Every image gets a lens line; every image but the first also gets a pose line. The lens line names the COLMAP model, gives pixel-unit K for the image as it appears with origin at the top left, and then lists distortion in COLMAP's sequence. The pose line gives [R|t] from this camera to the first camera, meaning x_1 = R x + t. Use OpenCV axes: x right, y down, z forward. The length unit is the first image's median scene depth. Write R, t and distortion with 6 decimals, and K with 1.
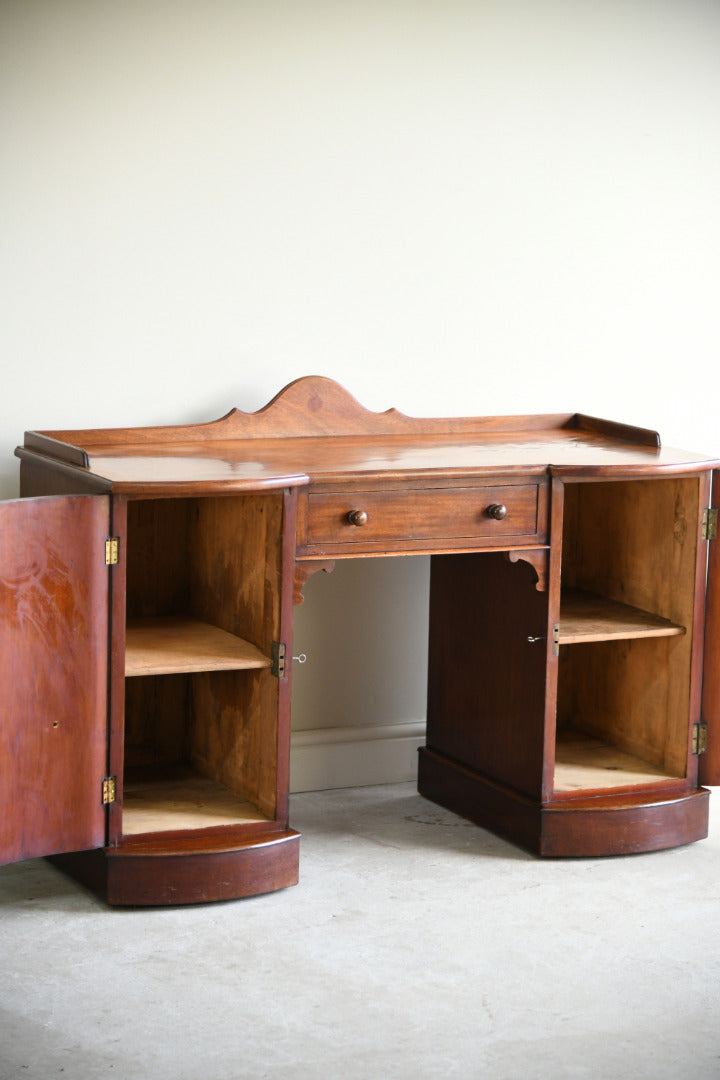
lens RADIAL K [[2807.8, 0, 360.0], [0, 2807.8, 540.0], [0, 0, 1]] dist [0.003399, 0.876868]
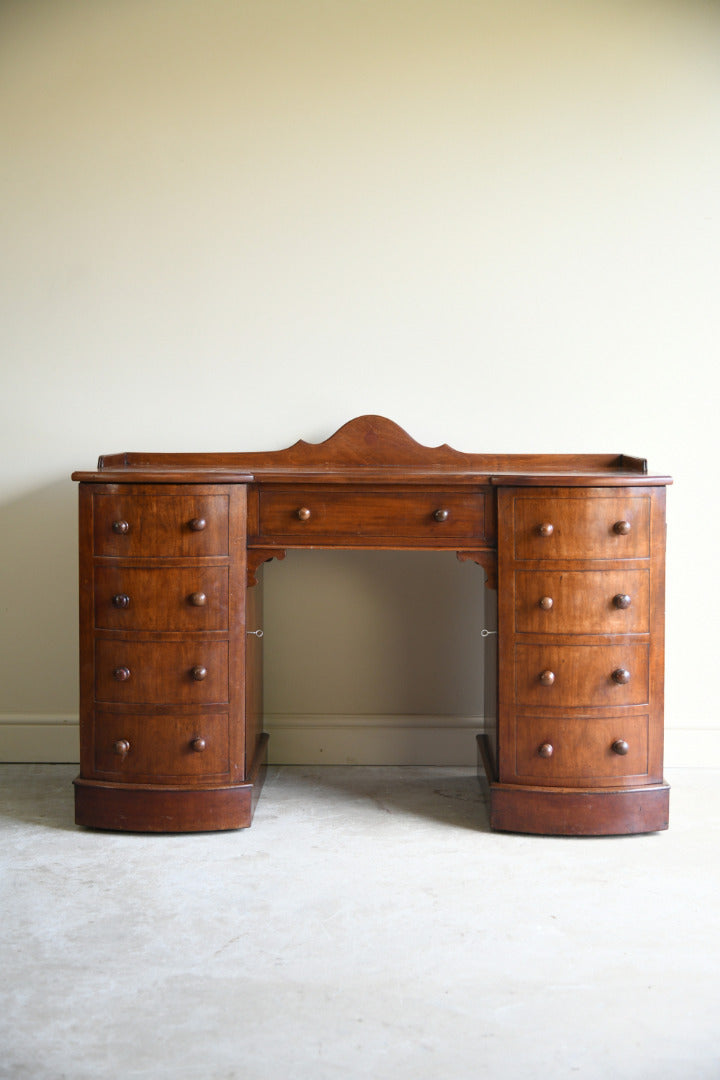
lens RADIAL K [[1657.5, 0, 360.0], [0, 1657.5, 540.0], [0, 0, 1]] dist [-0.007774, 0.003124]
pose [[0.892099, 0.015221, -0.451584, 0.315403], [-0.054123, 0.995836, -0.073355, 0.049750], [0.448587, 0.089881, 0.889208, 0.384534]]
